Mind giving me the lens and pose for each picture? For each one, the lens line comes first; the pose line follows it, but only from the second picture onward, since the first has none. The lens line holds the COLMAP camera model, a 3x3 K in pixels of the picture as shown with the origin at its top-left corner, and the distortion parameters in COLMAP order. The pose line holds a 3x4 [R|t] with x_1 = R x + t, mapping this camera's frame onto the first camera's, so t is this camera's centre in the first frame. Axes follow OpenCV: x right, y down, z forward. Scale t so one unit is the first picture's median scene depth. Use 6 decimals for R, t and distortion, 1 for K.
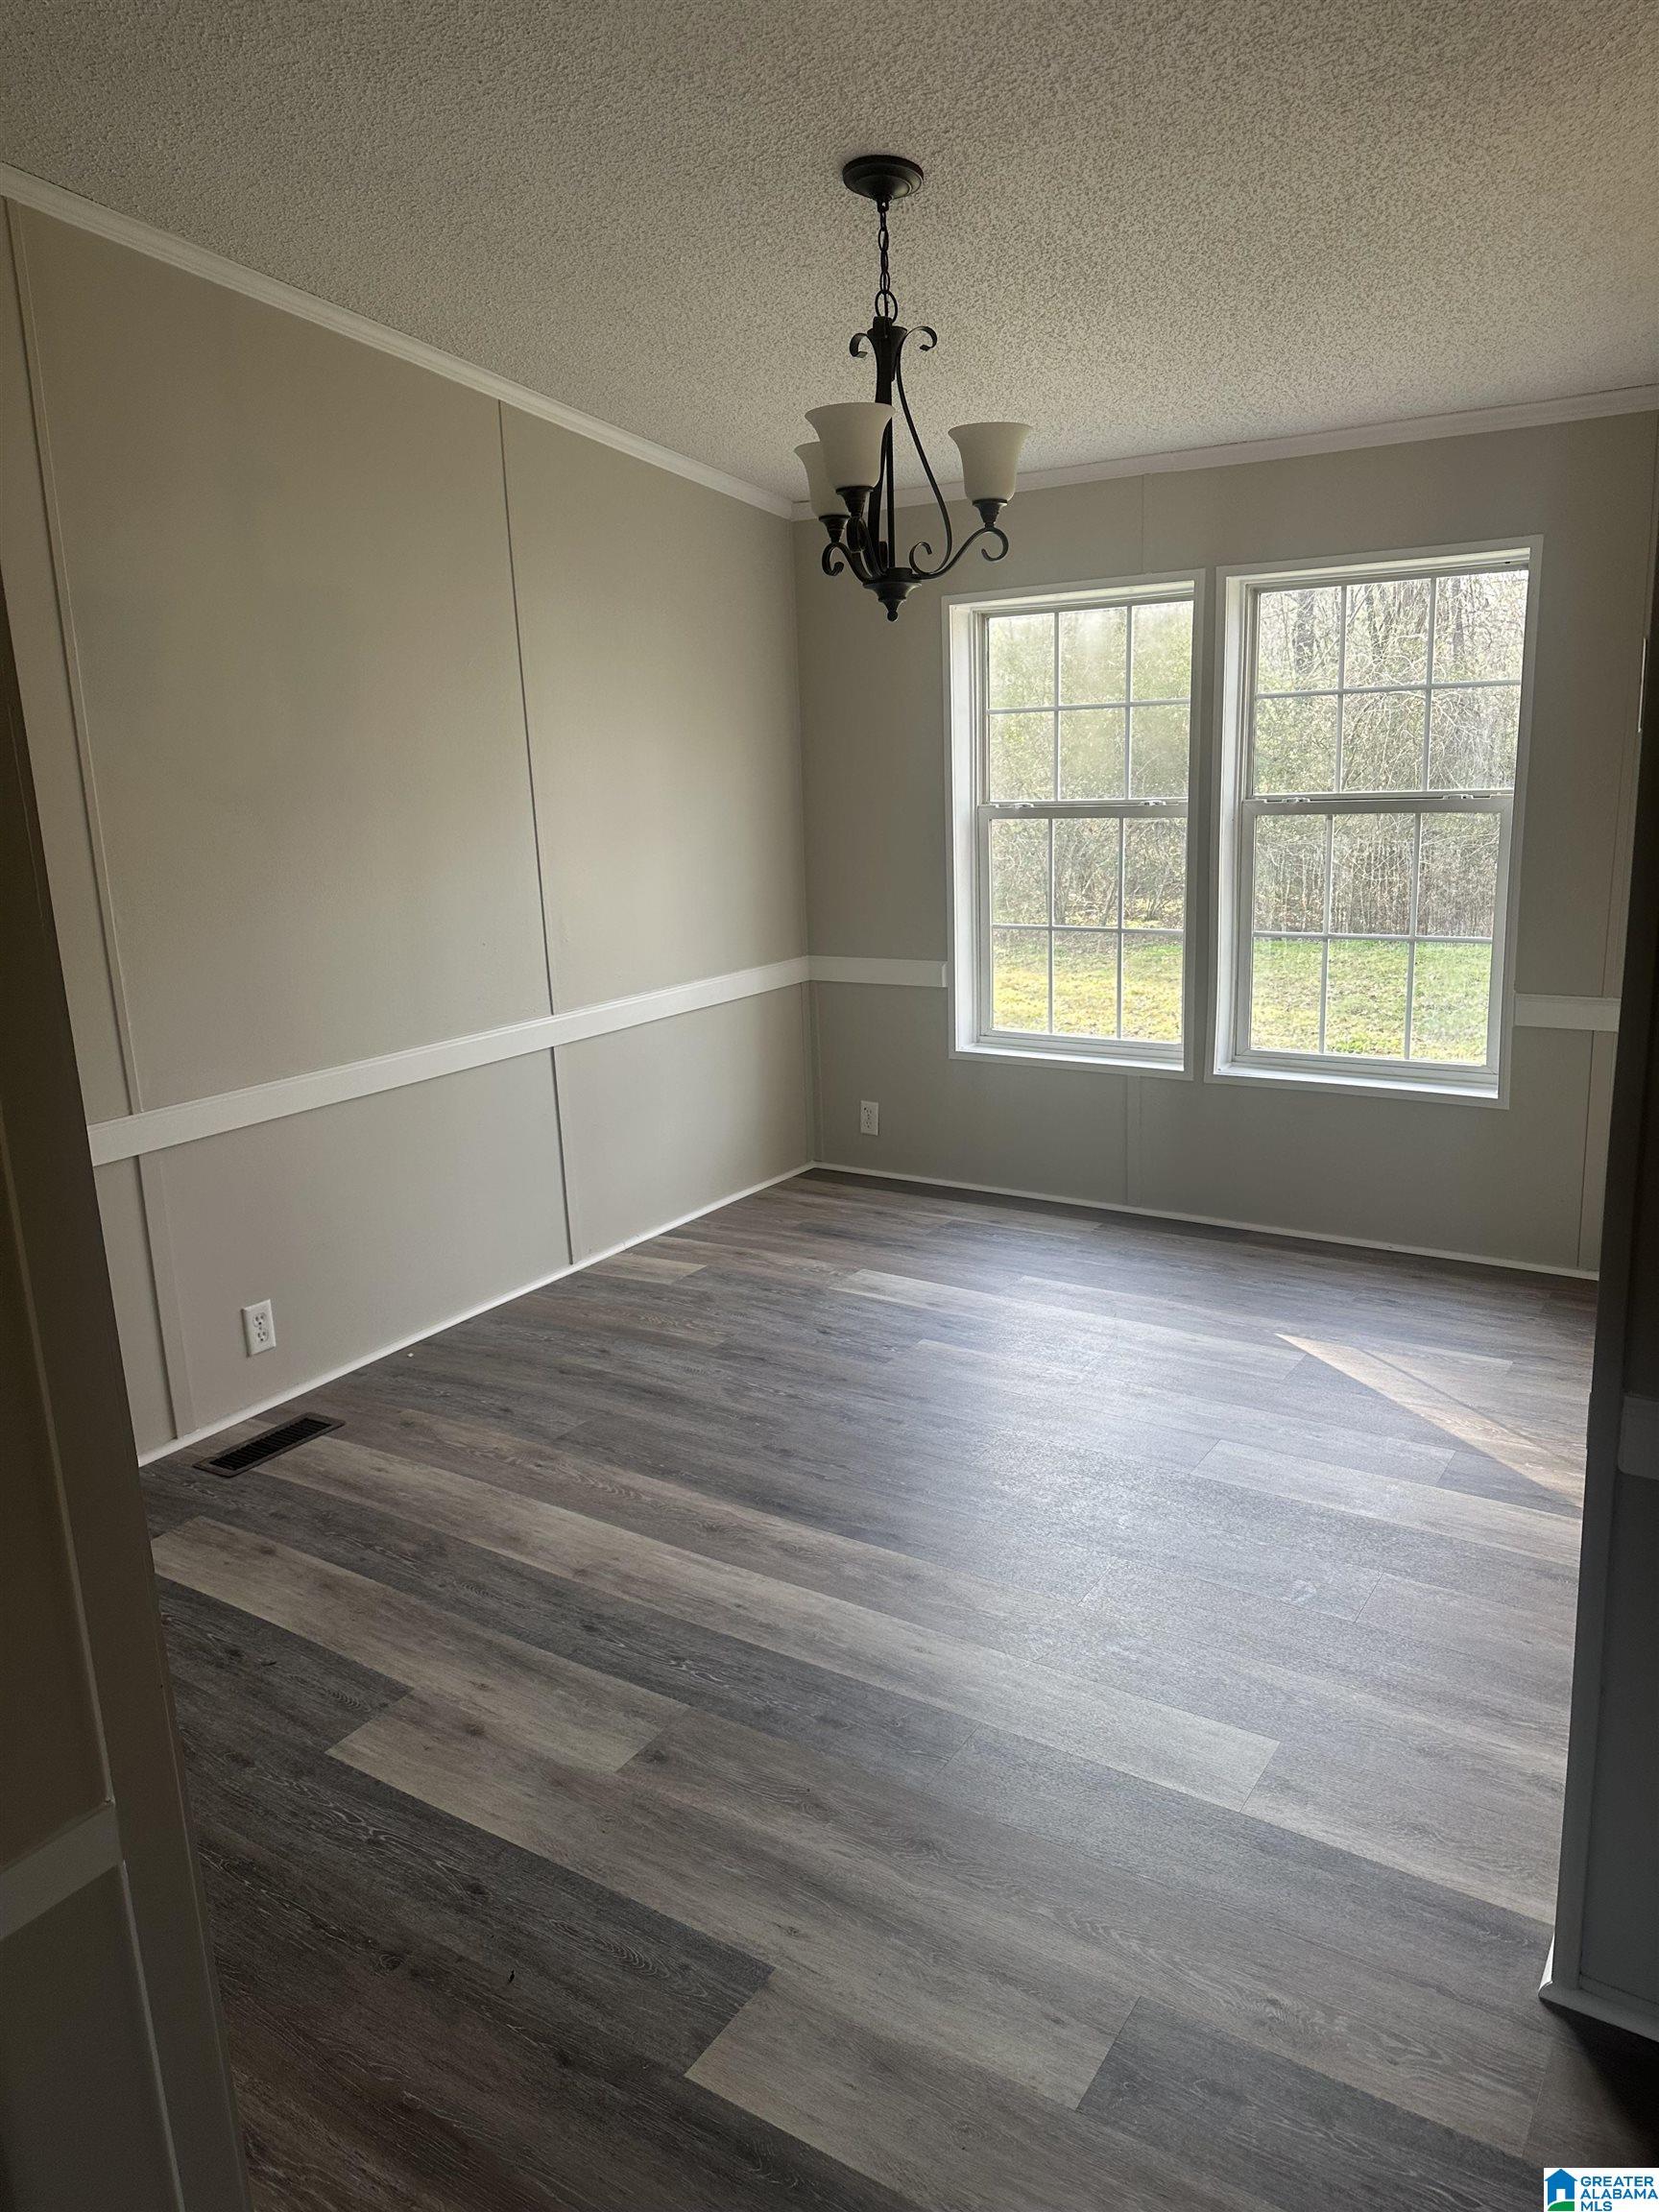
lens RADIAL K [[1556.4, 0, 829.5], [0, 1556.4, 1106.0], [0, 0, 1]] dist [0.115041, -0.000087]
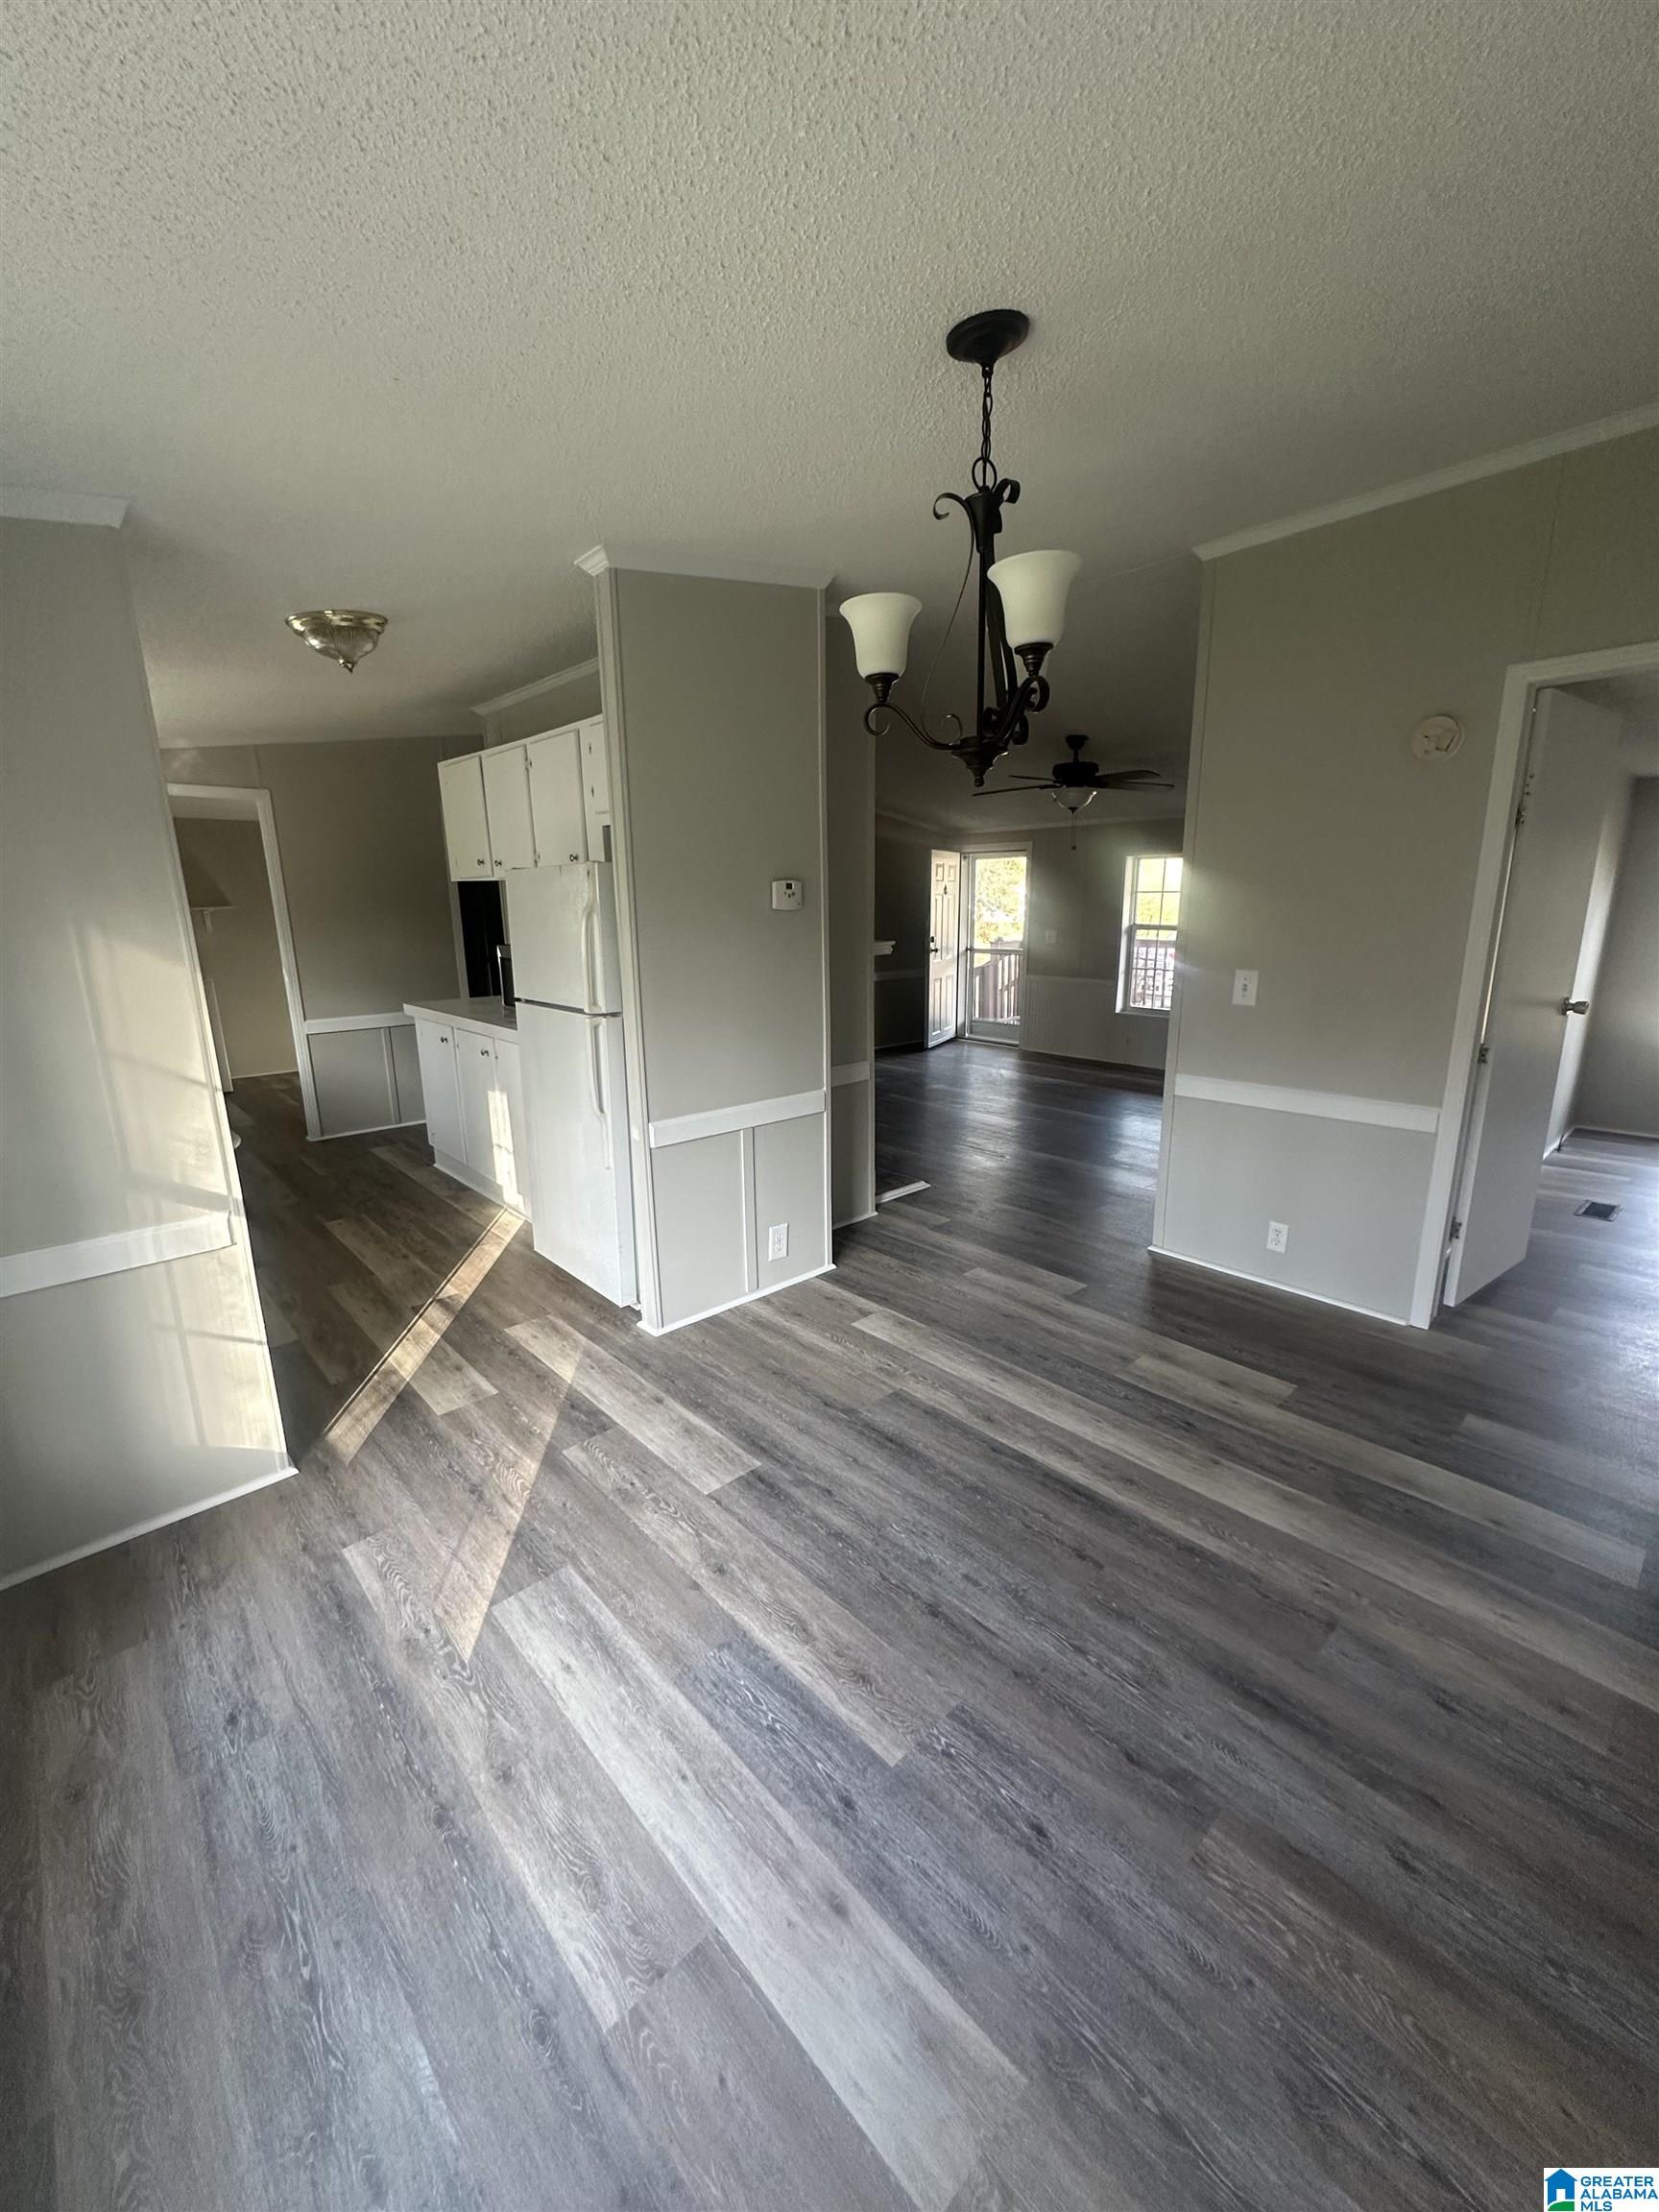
lens RADIAL K [[880.1, 0, 829.5], [0, 880.1, 1106.0], [0, 0, 1]] dist [-0.000281, 0.003295]
pose [[-0.968962, -0.008277, 0.247073, -0.007894], [0.101815, 0.897378, 0.429357, -0.321390], [-0.225271, 0.441186, -0.868682, 1.369893]]
